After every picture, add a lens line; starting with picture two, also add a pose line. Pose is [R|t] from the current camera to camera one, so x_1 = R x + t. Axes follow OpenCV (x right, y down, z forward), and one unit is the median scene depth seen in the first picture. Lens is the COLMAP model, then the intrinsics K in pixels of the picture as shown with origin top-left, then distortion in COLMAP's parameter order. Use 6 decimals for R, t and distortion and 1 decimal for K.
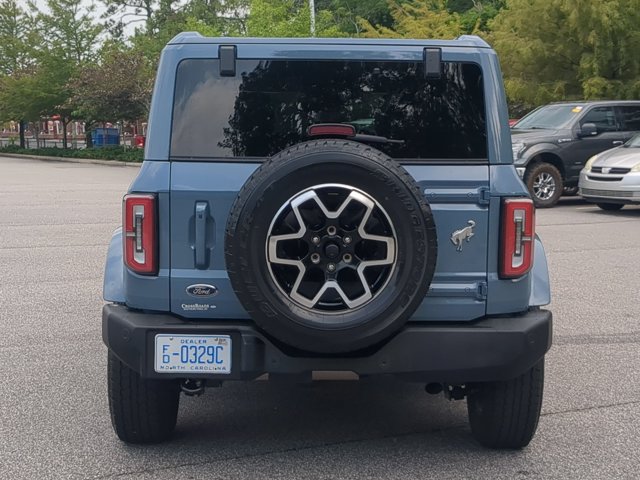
lens RADIAL K [[1133.4, 0, 293.0], [0, 1133.4, 253.9], [0, 0, 1]] dist [0.069398, 0.108364]
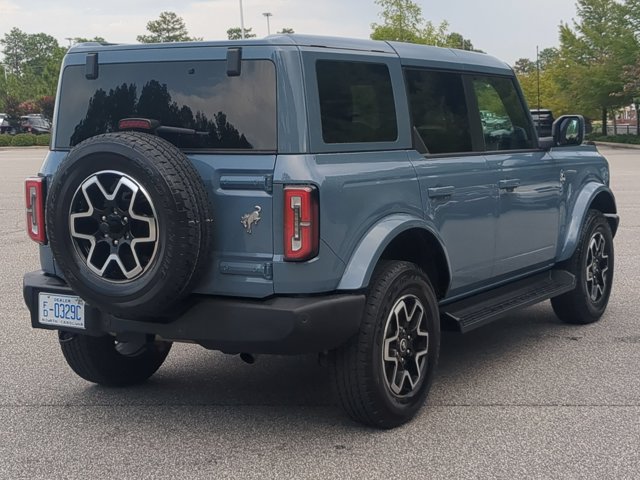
lens RADIAL K [[1111.9, 0, 320.0], [0, 1111.9, 240.0], [0, 0, 1]] dist [0.037668, 0.023784]
pose [[0.863678, 0.039047, -0.502529, 0.742833], [-0.038412, 0.999194, 0.011621, -0.011254], [0.502578, 0.009266, 0.864482, 0.111366]]
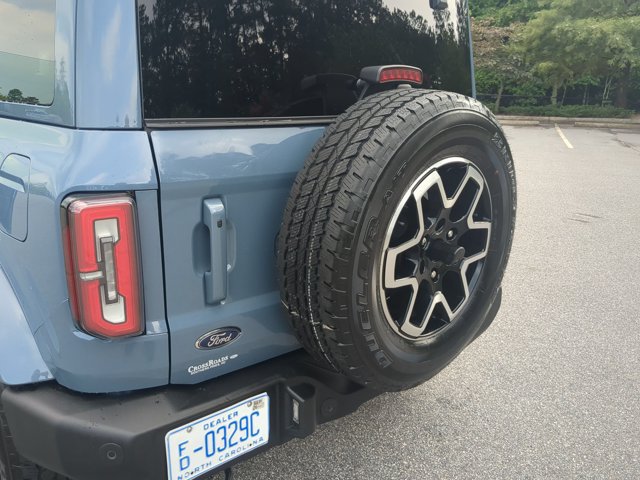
lens RADIAL K [[574.2, 0, 320.0], [0, 574.2, 240.0], [0, 0, 1]] dist [-0.018214, -0.014251]
pose [[0.741824, -0.171699, 0.648242, -0.235296], [0.061403, 0.979997, 0.189303, -0.077289], [-0.667778, -0.100625, 0.737528, 0.739178]]
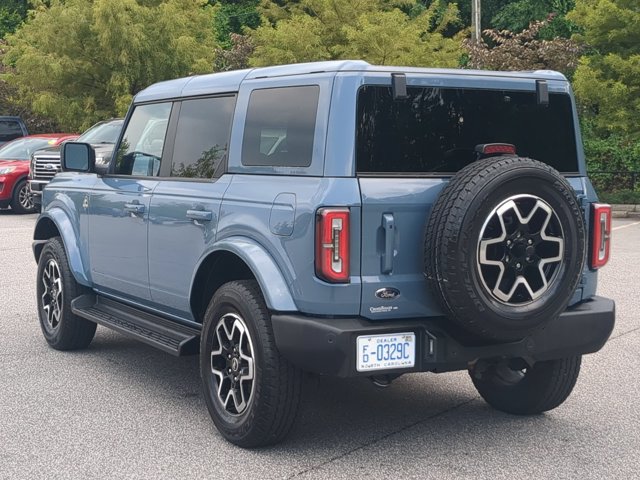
lens RADIAL K [[1133.4, 0, 293.0], [0, 1133.4, 253.9], [0, 0, 1]] dist [0.069398, 0.108364]
pose [[0.884221, -0.044178, 0.464976, -0.677031], [0.049721, 0.998763, 0.000342, -0.011648], [-0.464416, 0.022817, 0.885323, 0.063833]]
